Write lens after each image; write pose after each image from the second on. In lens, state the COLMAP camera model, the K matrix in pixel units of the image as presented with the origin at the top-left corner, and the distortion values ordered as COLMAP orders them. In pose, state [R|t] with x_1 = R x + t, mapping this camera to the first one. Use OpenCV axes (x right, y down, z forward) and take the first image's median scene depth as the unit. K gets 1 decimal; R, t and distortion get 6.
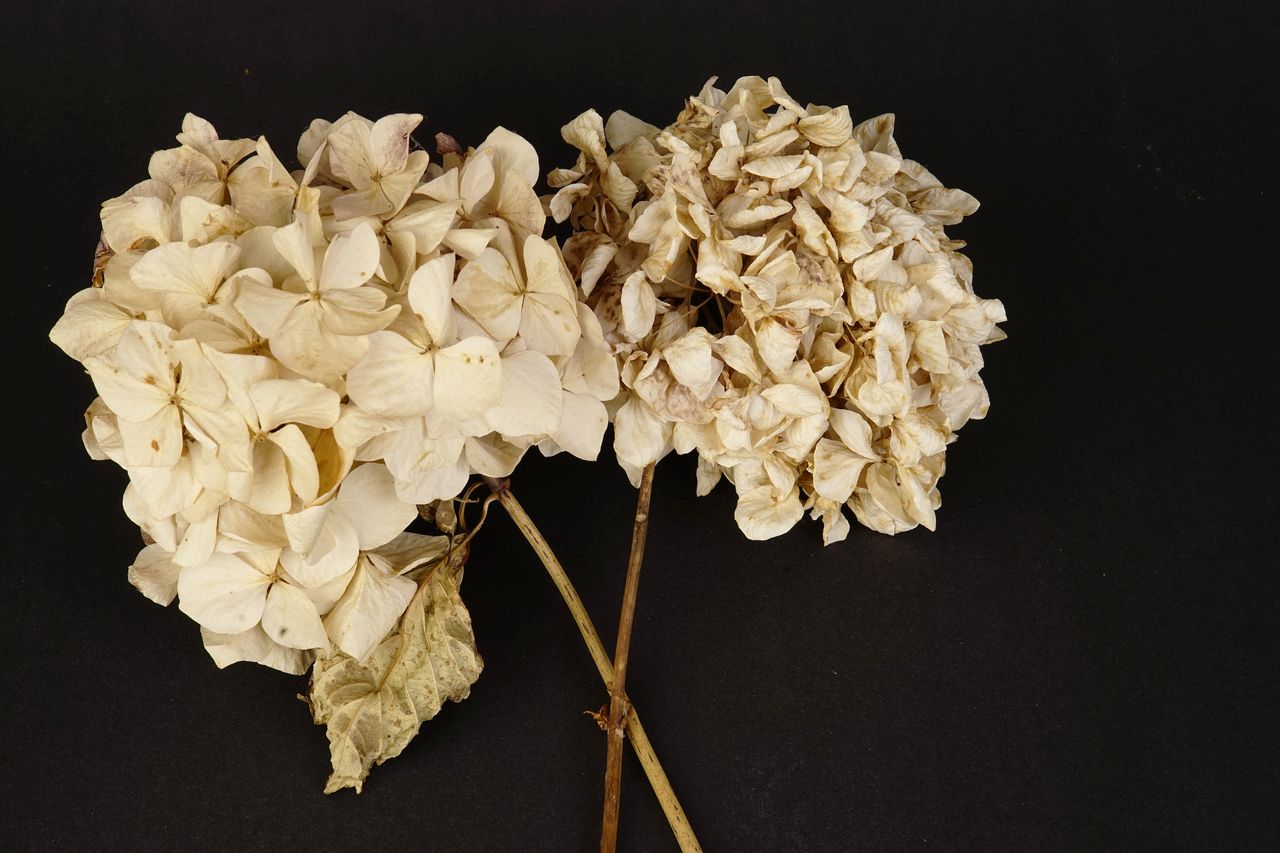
lens RADIAL K [[2574.4, 0, 649.7], [0, 2574.4, 433.0], [0, 0, 1]] dist [0.357457, 0.000000]
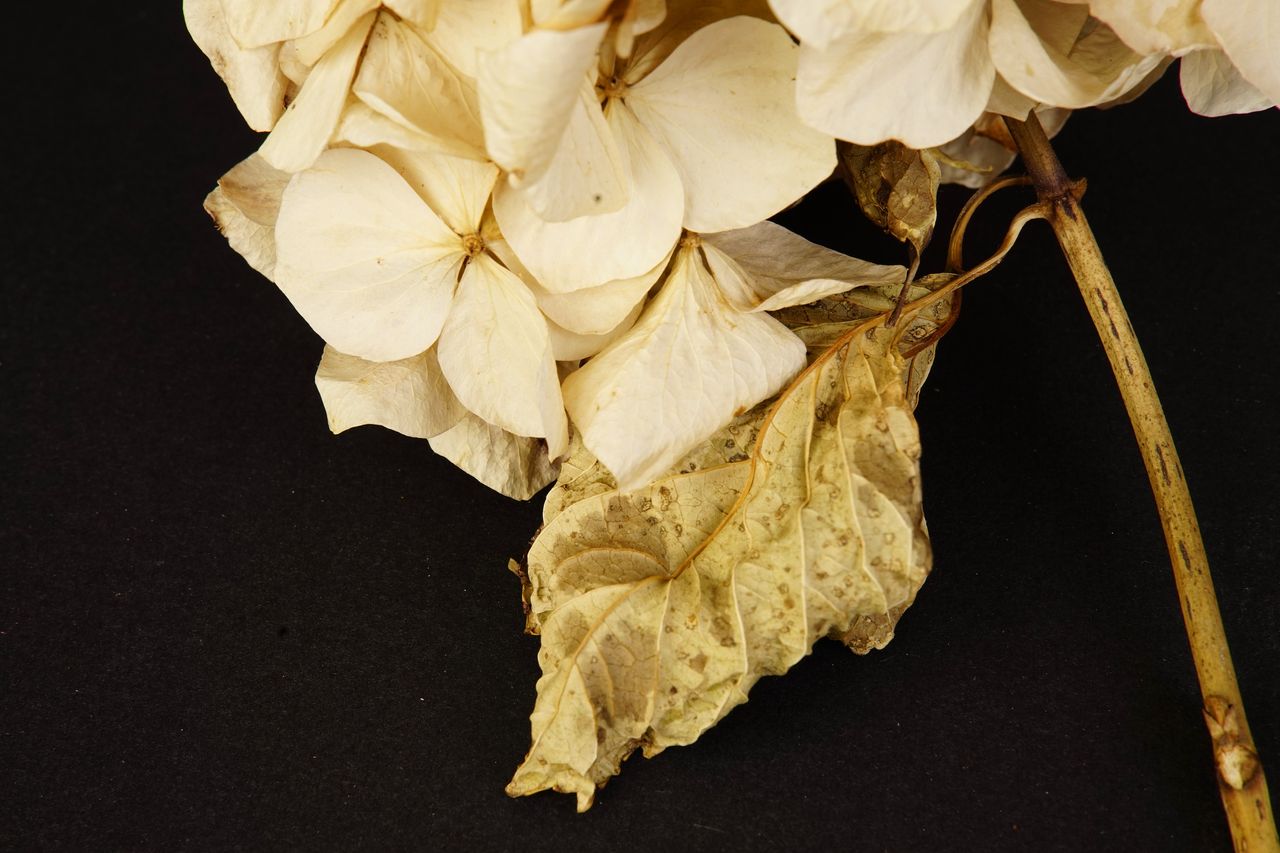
lens RADIAL K [[2574.4, 0, 646.7], [0, 2574.4, 419.7], [0, 0, 1]] dist [0.357457, 0.000000]
pose [[0.959169, 0.185071, -0.213877, -0.024932], [-0.193952, 0.980783, -0.021126, 0.084237], [0.205857, 0.061746, 0.976632, 0.596581]]
